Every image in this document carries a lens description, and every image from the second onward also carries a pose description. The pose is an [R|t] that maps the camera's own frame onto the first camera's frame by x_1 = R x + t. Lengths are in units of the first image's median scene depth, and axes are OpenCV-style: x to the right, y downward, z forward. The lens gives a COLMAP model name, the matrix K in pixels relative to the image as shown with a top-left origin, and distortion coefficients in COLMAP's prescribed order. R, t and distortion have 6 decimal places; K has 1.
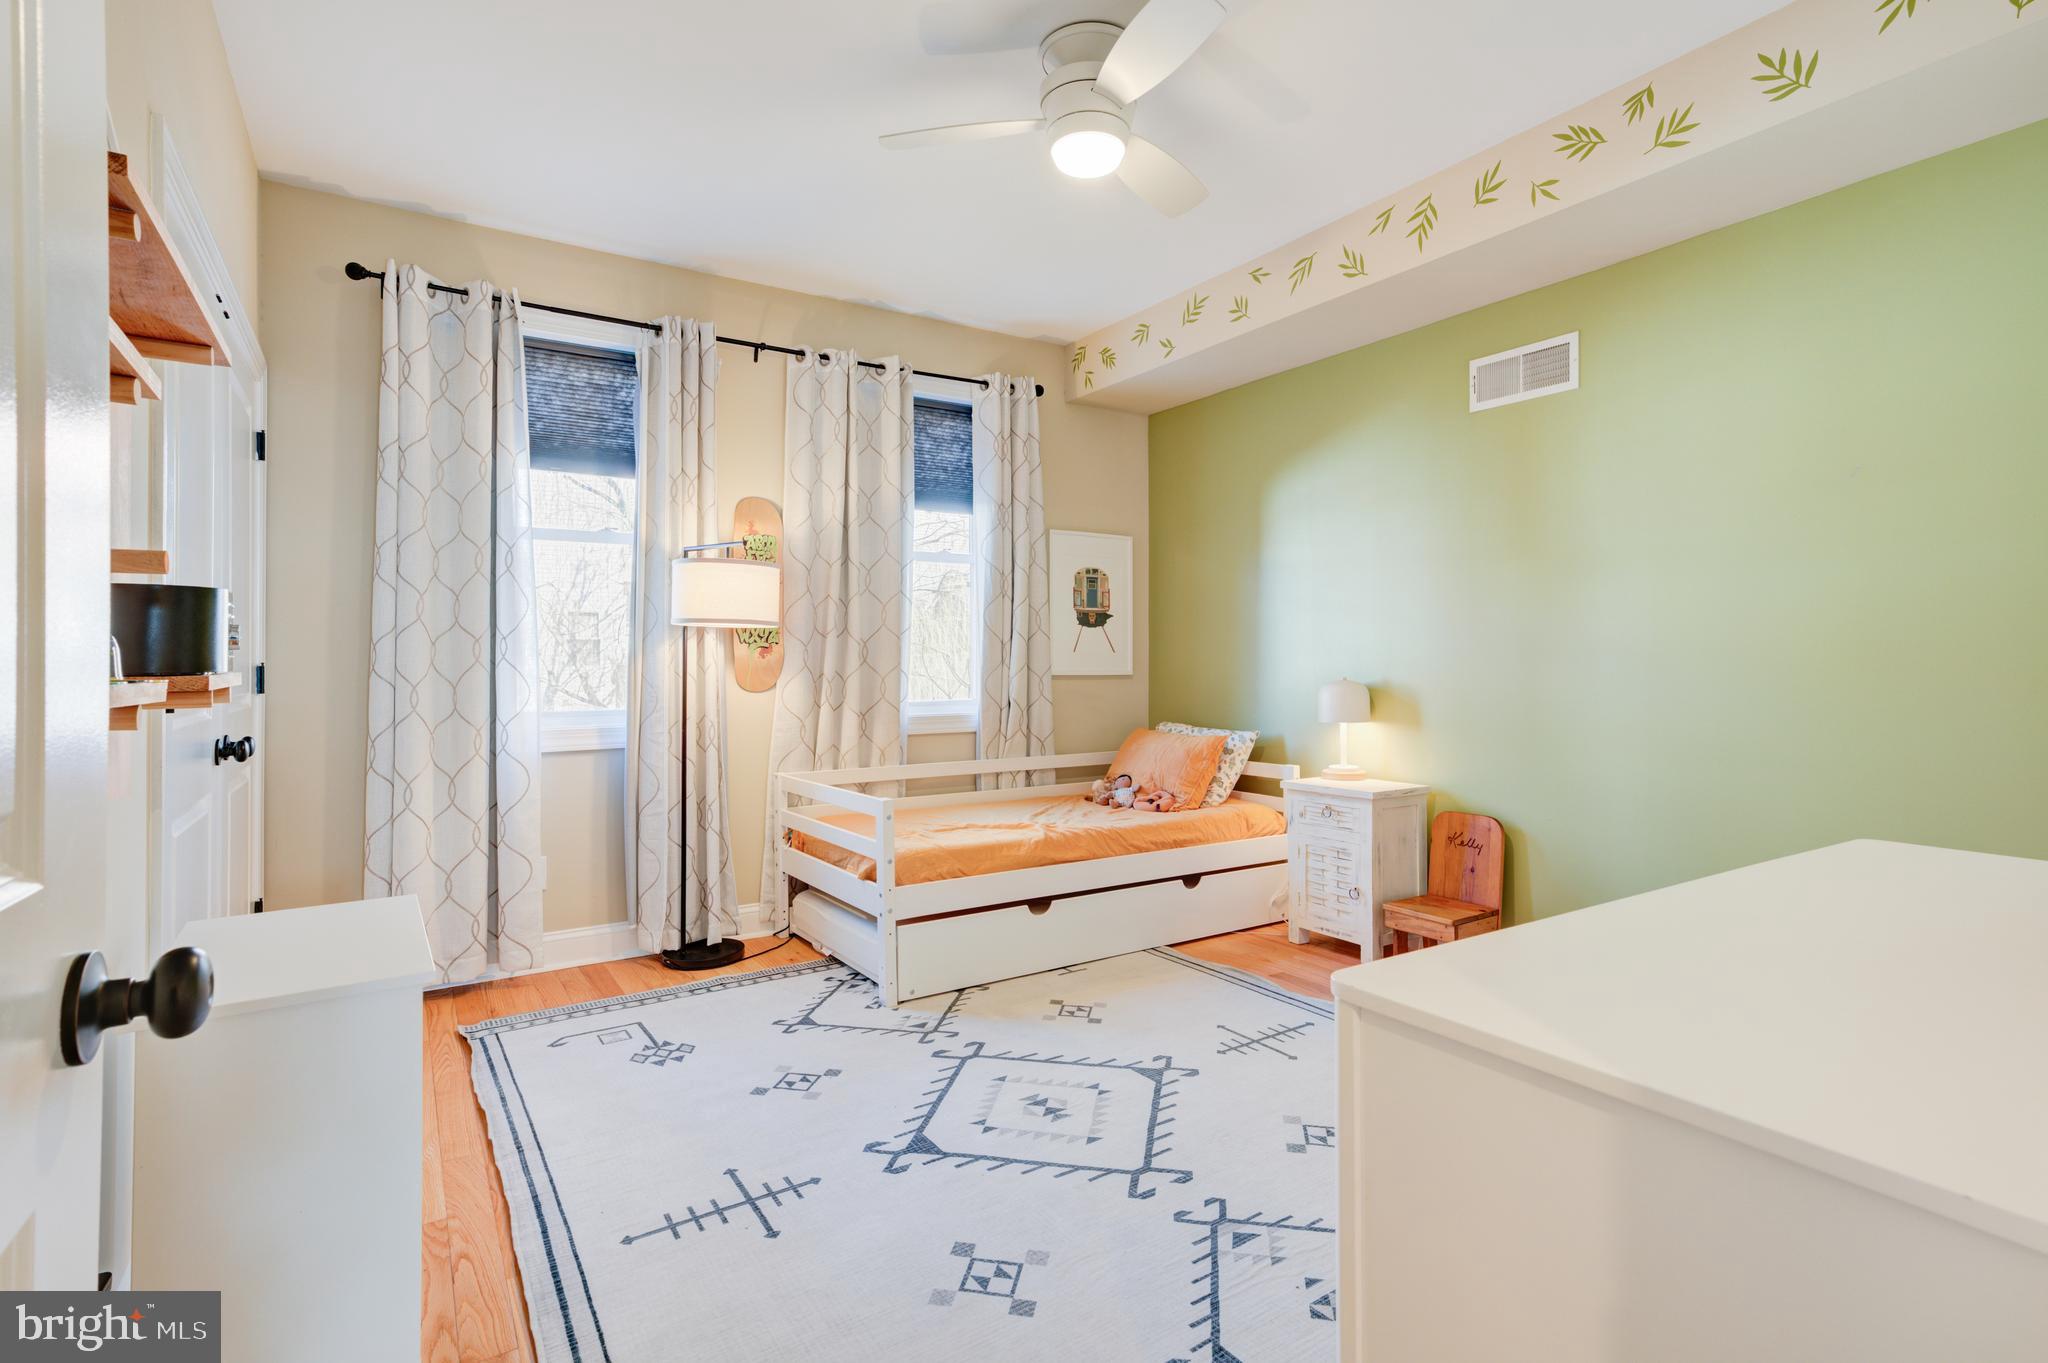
lens RADIAL K [[1009.7, 0, 1033.8], [0, 1009.7, 666.6], [0, 0, 1]] dist [-0.002346, -0.000335]
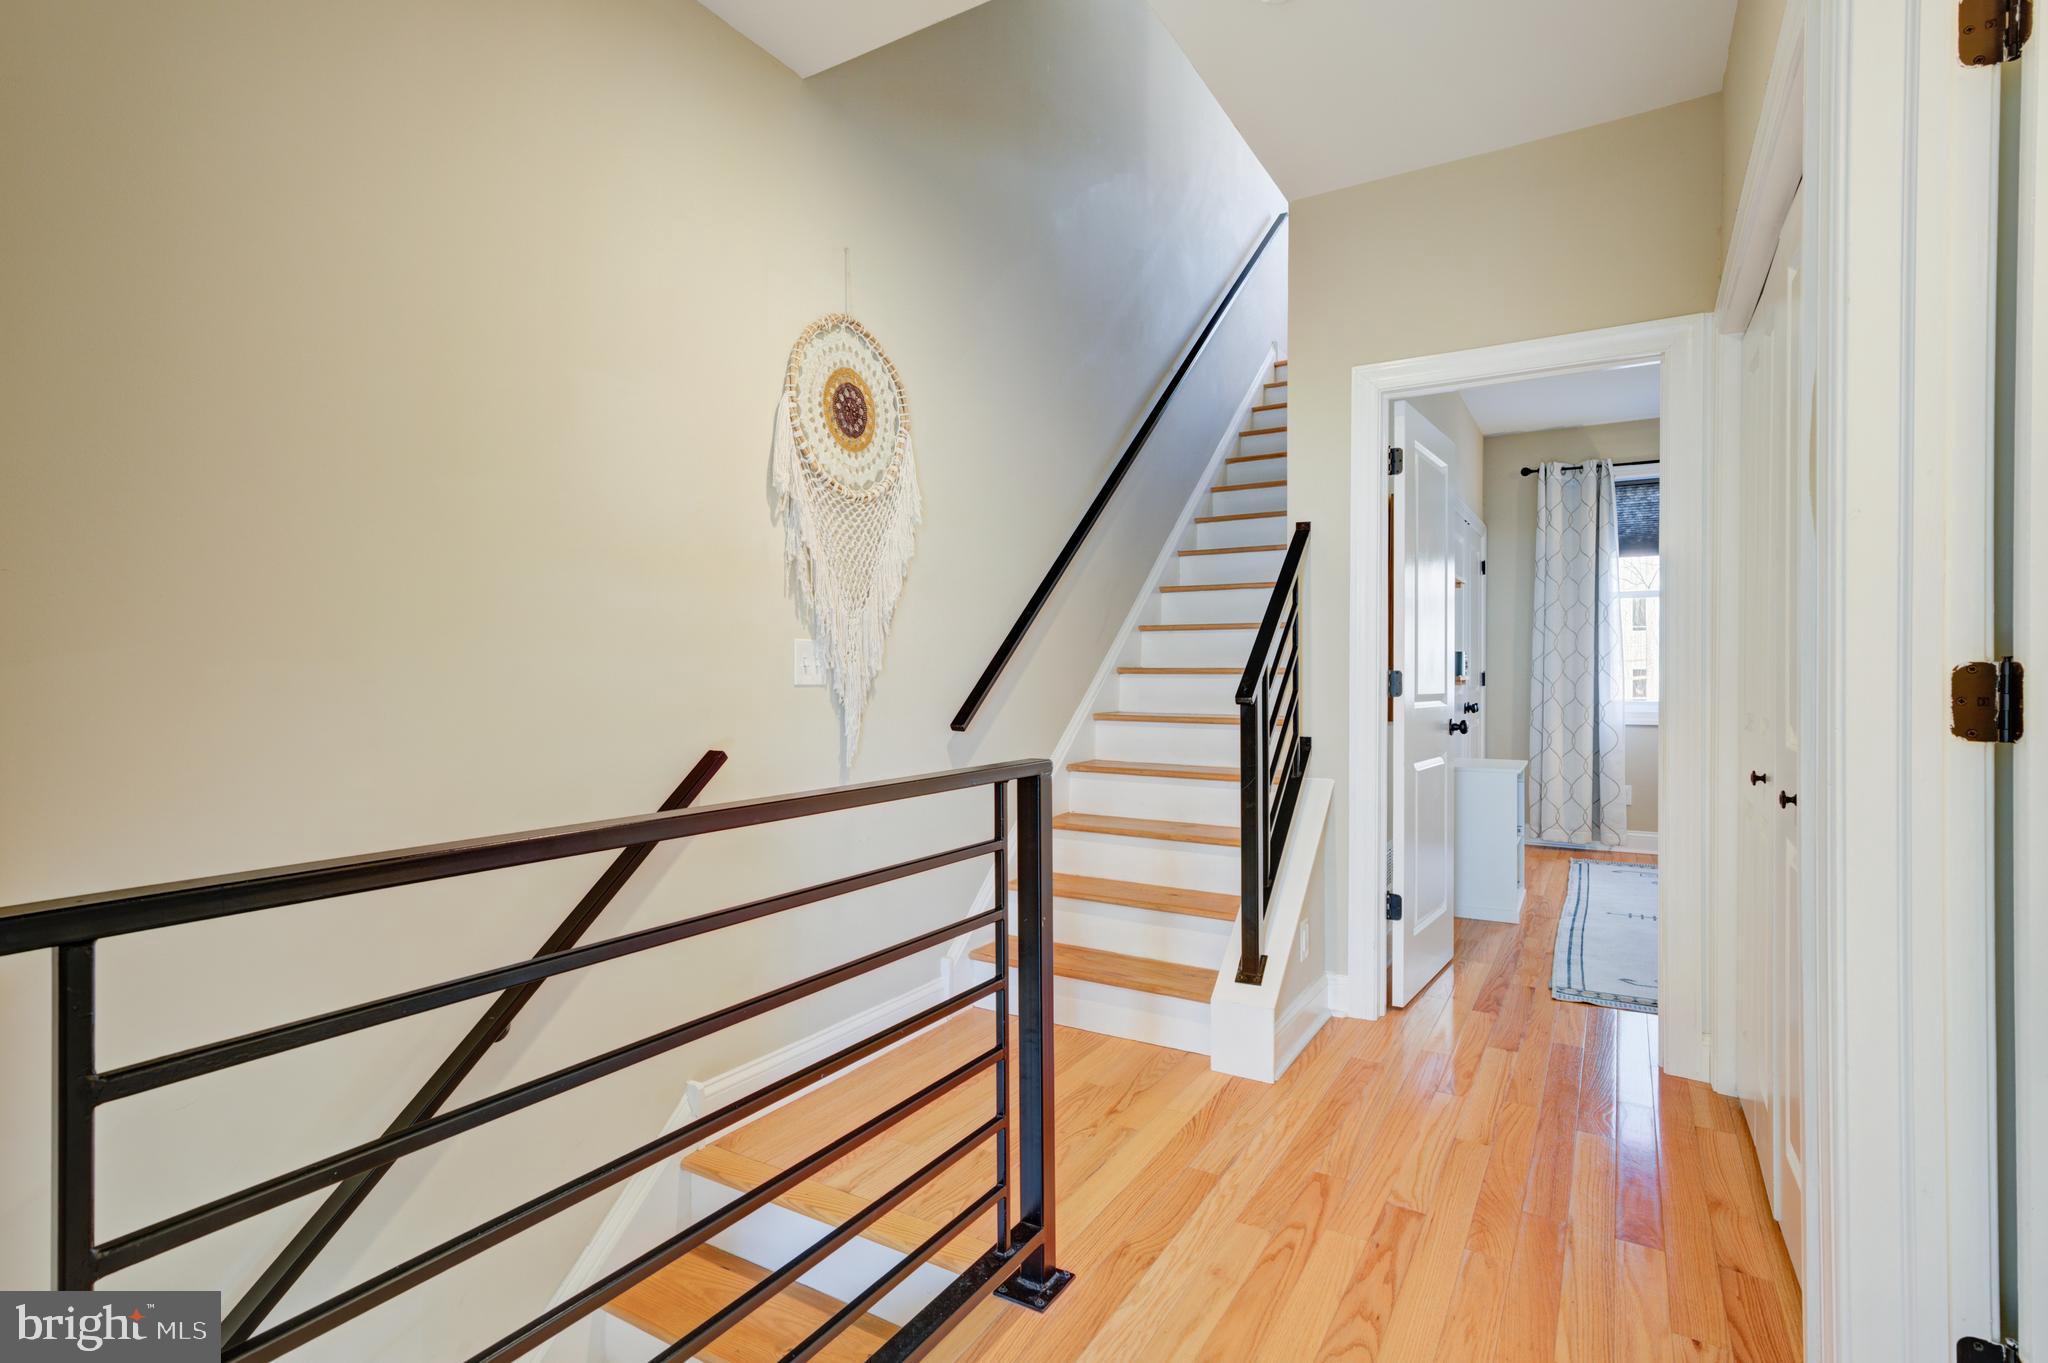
lens RADIAL K [[1009.7, 0, 1026.8], [0, 1009.7, 671.9], [0, 0, 1]] dist [-0.002346, -0.000335]
pose [[0.465031, 0.004866, -0.885281, 0.593850], [0.000027, 0.999985, 0.005510, -0.012915], [0.885294, -0.002586, 0.465024, -0.744775]]
